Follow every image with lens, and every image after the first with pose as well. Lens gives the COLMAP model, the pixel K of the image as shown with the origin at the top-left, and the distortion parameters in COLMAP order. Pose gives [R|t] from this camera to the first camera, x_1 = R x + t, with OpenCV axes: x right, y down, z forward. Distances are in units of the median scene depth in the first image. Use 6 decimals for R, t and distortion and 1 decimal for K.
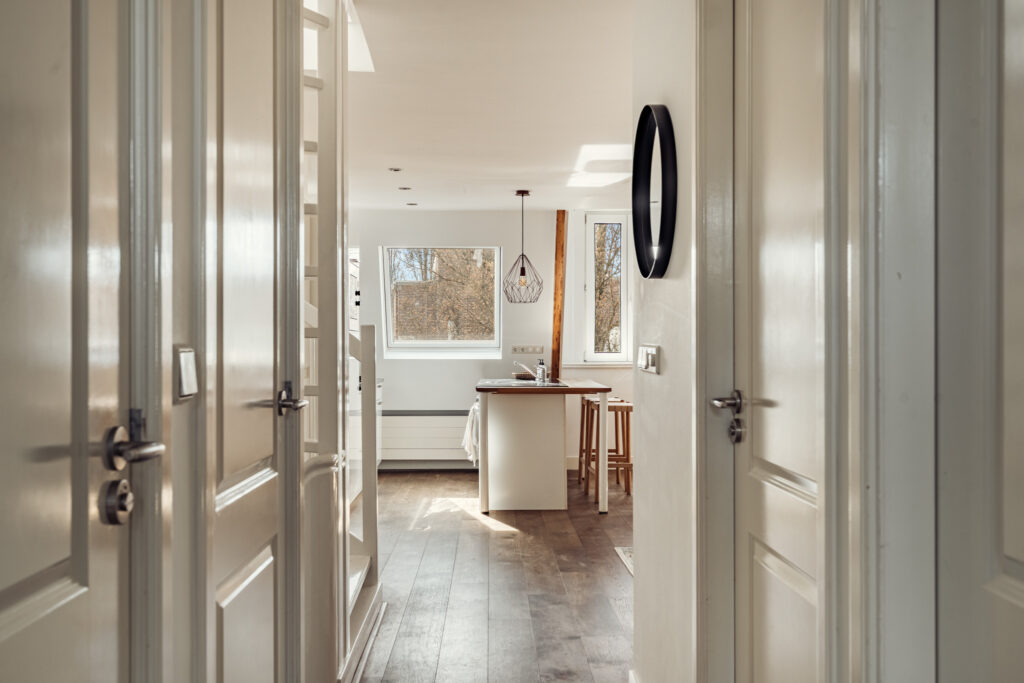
lens RADIAL K [[1020.6, 0, 512.0], [0, 1020.6, 341.5], [0, 0, 1]] dist [0.002981, 0.000223]
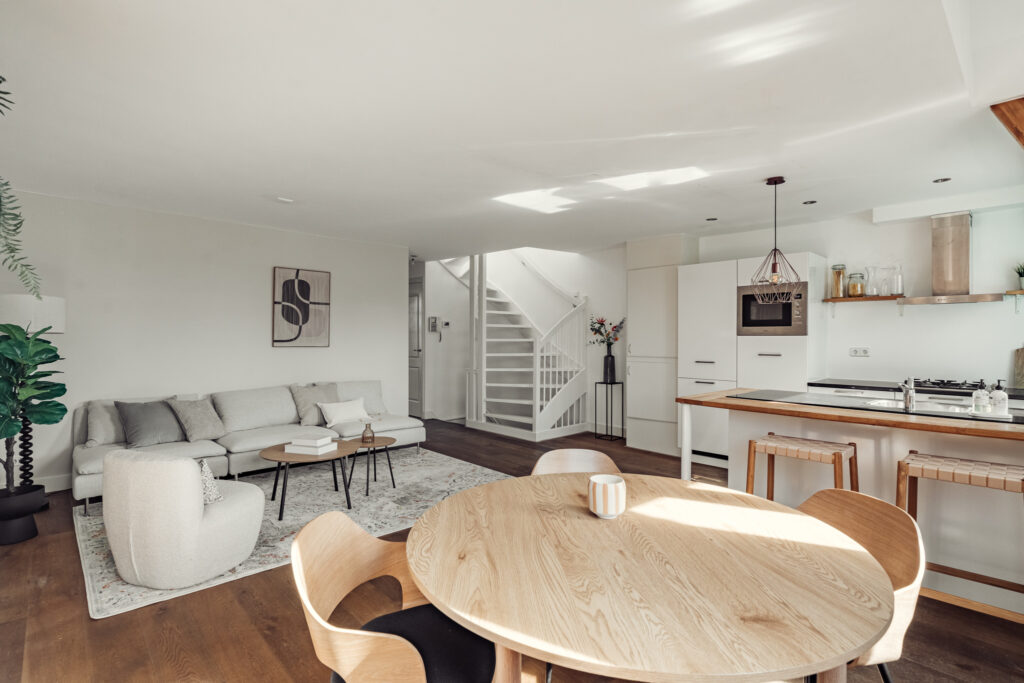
lens RADIAL K [[498.7, 0, 506.7], [0, 498.7, 340.1], [0, 0, 1]] dist [0.001175, 0.000103]
pose [[-0.752586, 0.003695, -0.658483, 0.418453], [0.000606, 0.999988, 0.004918, -0.006814], [0.658493, 0.003302, -0.752579, 1.027628]]
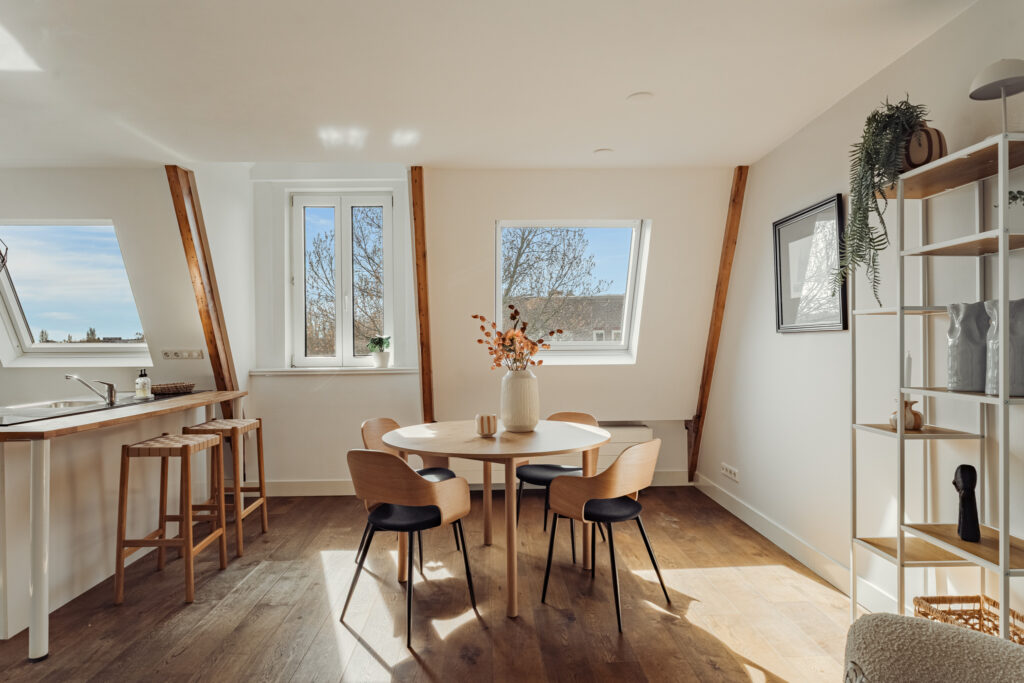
lens RADIAL K [[604.9, 0, 508.8], [0, 604.9, 340.9], [0, 0, 1]] dist [0.000666, -0.000274]
pose [[0.999901, -0.007012, 0.012229, 0.284812], [0.007009, 0.999975, 0.000265, -0.000945], [-0.012230, -0.000179, 0.999925, 0.561856]]
